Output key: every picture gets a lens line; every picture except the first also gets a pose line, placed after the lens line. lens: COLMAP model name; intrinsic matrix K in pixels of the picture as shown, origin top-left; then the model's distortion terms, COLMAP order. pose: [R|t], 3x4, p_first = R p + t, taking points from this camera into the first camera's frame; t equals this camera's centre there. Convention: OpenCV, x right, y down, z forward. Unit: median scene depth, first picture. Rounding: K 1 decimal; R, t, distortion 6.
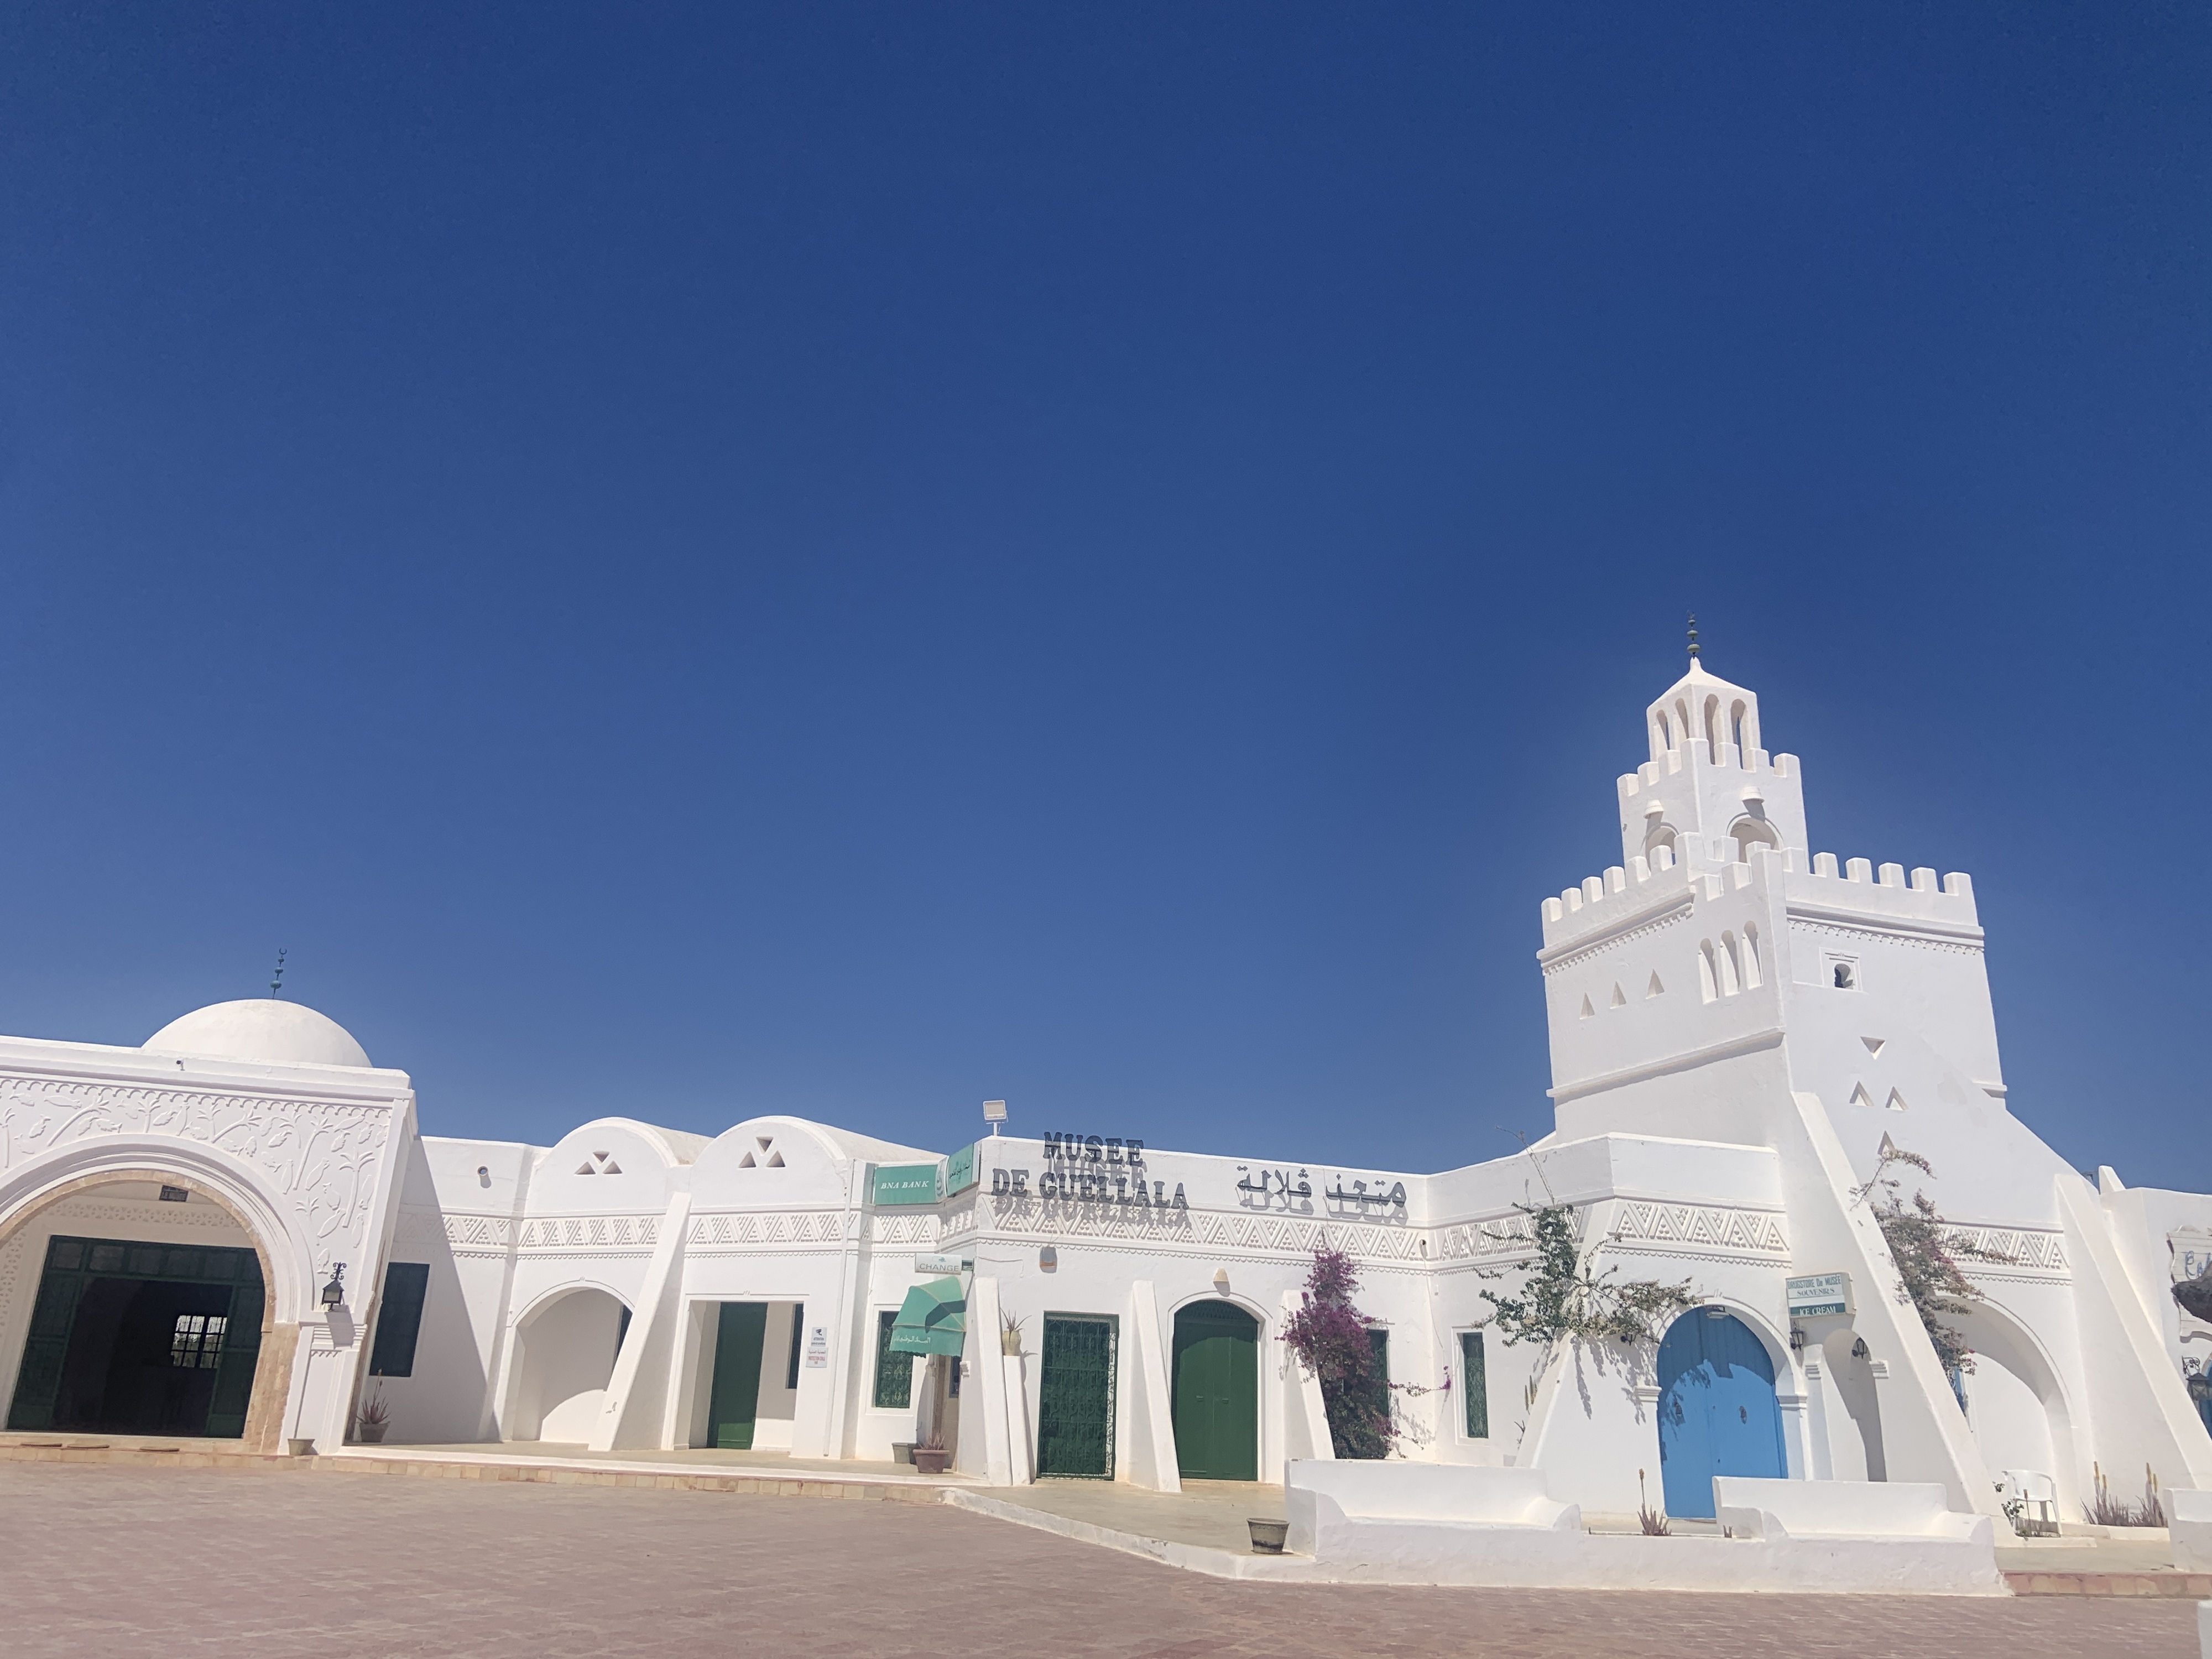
lens RADIAL K [[1713.8, 0, 1134.0], [0, 1713.8, 785.2], [0, 0, 1]] dist [0.082274, -0.077830]
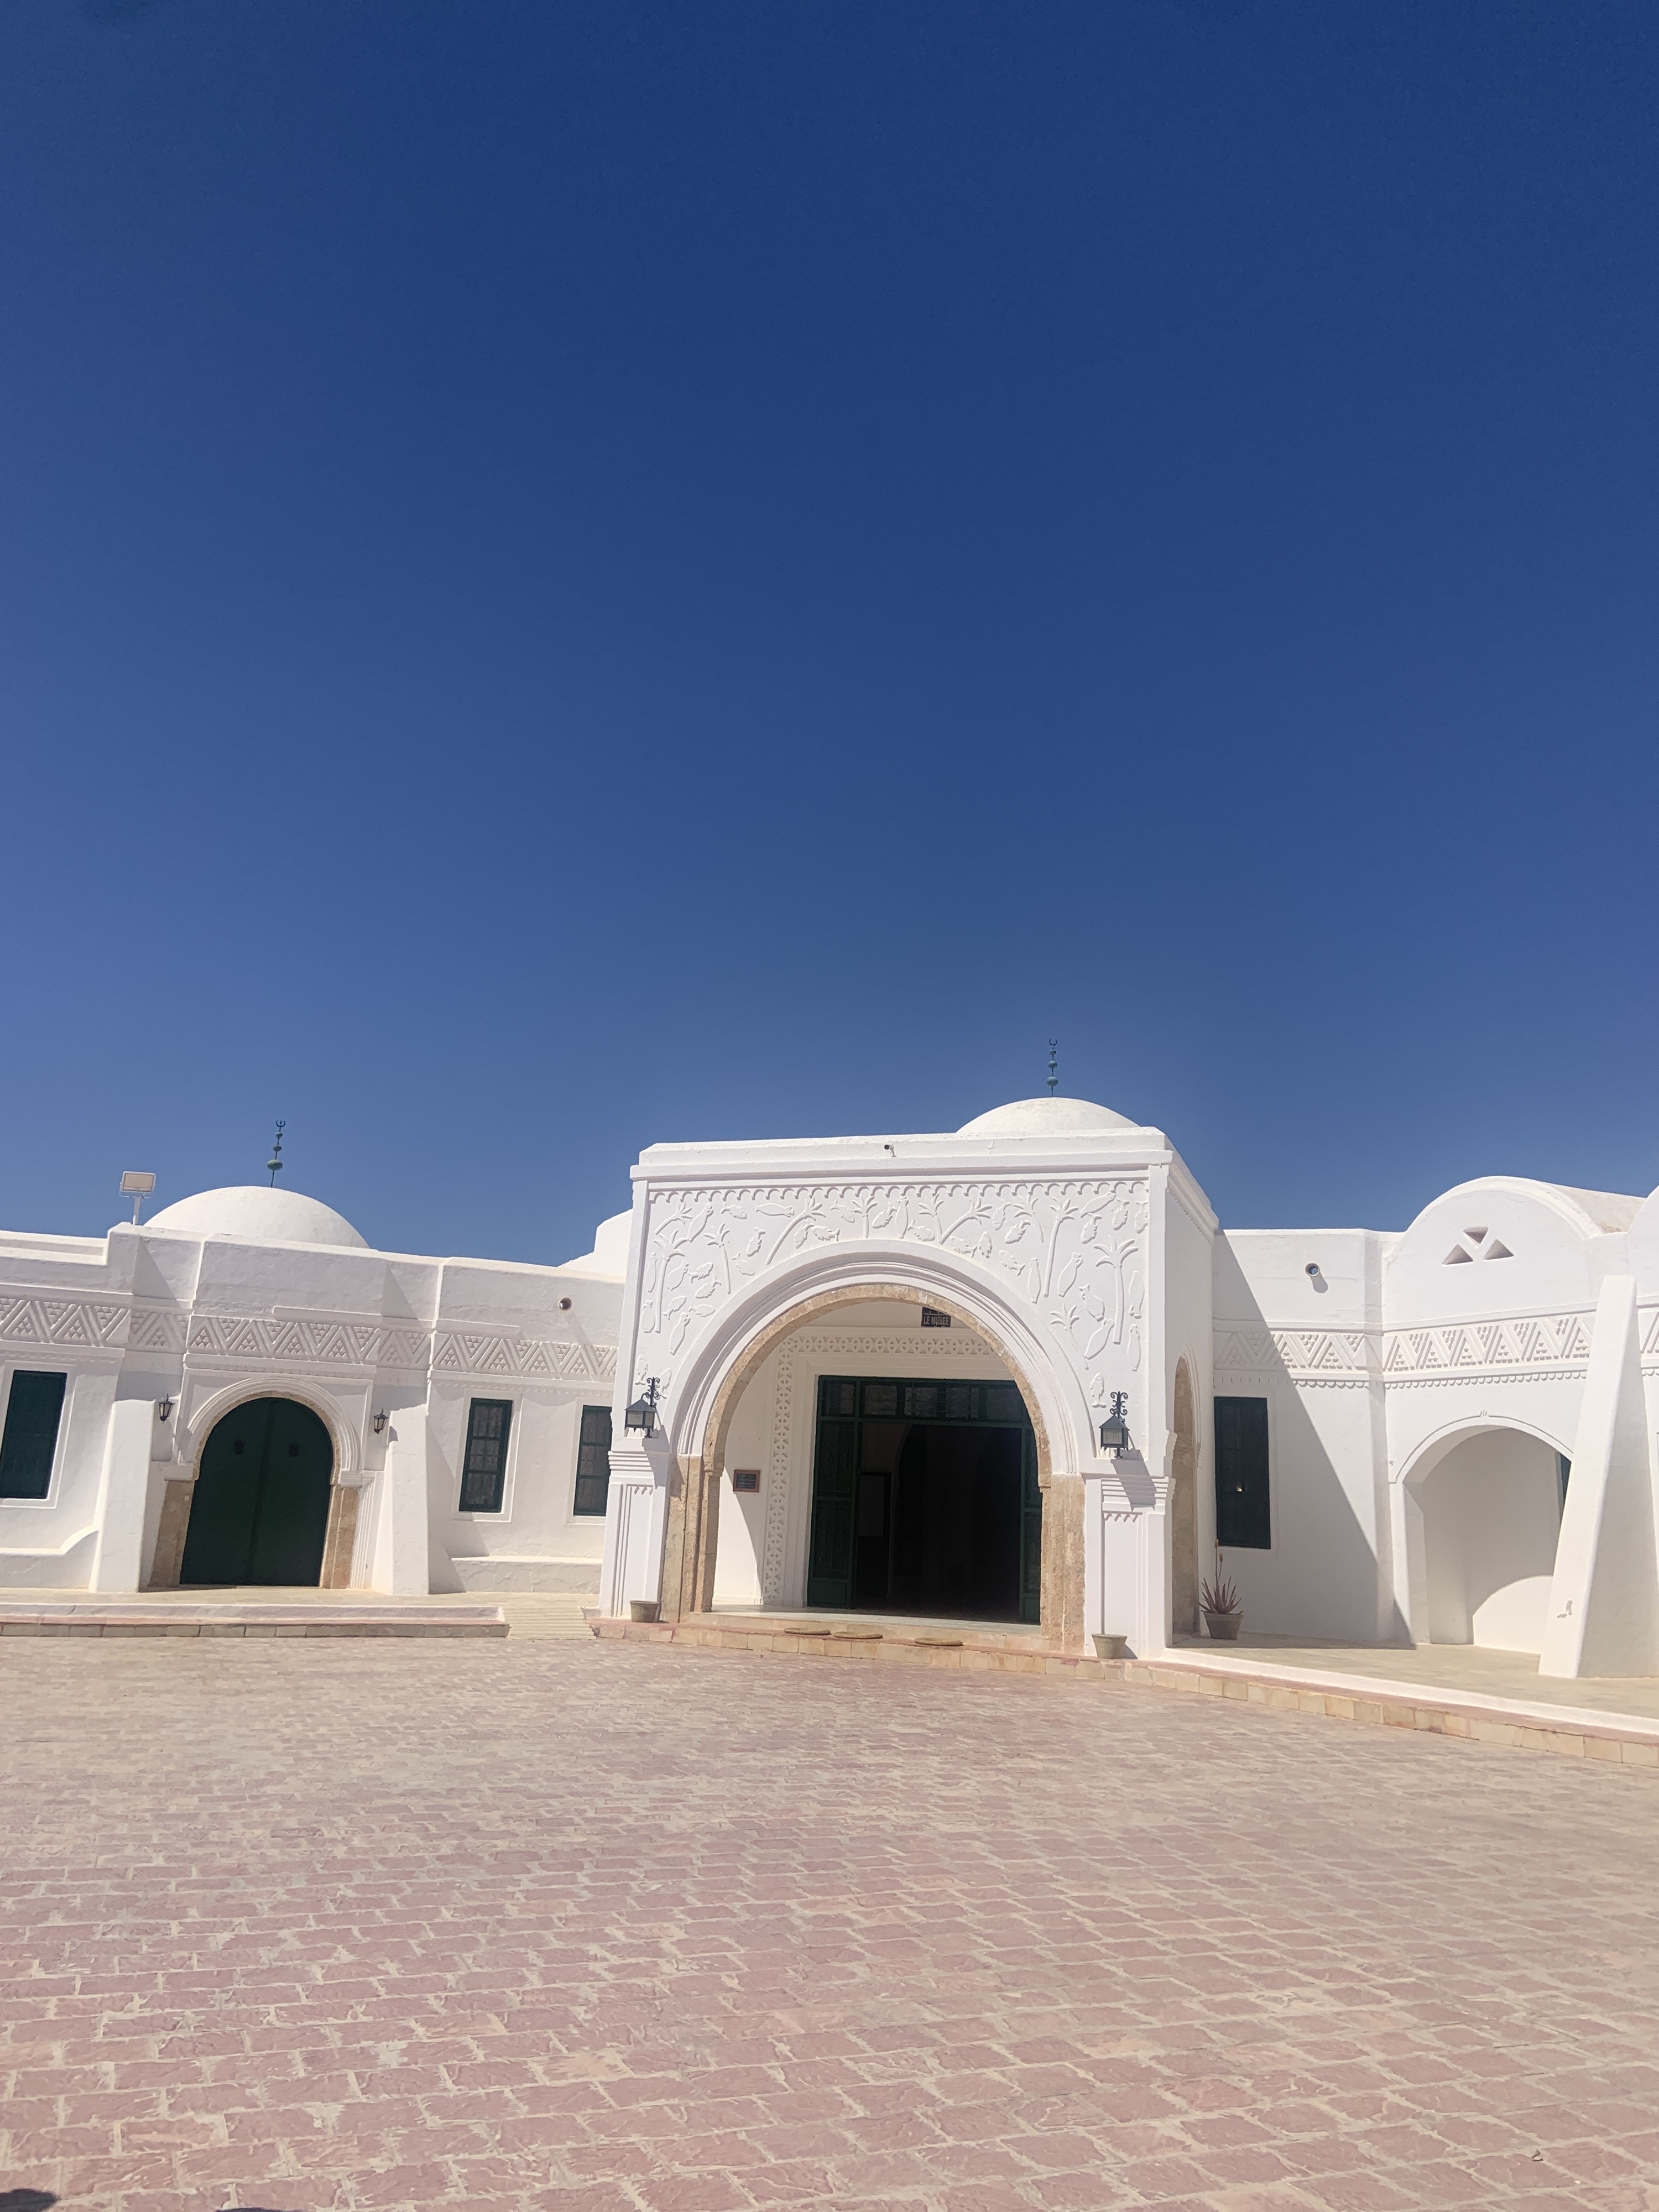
lens RADIAL K [[1713.8, 0, 825.7], [0, 1713.8, 1108.9], [0, 0, 1]] dist [0.082274, -0.077830]
pose [[0.772499, -0.150486, -0.616928, -0.094800], [0.201051, 0.979497, 0.012823, 0.123601], [0.602349, -0.133940, 0.786915, 0.378631]]
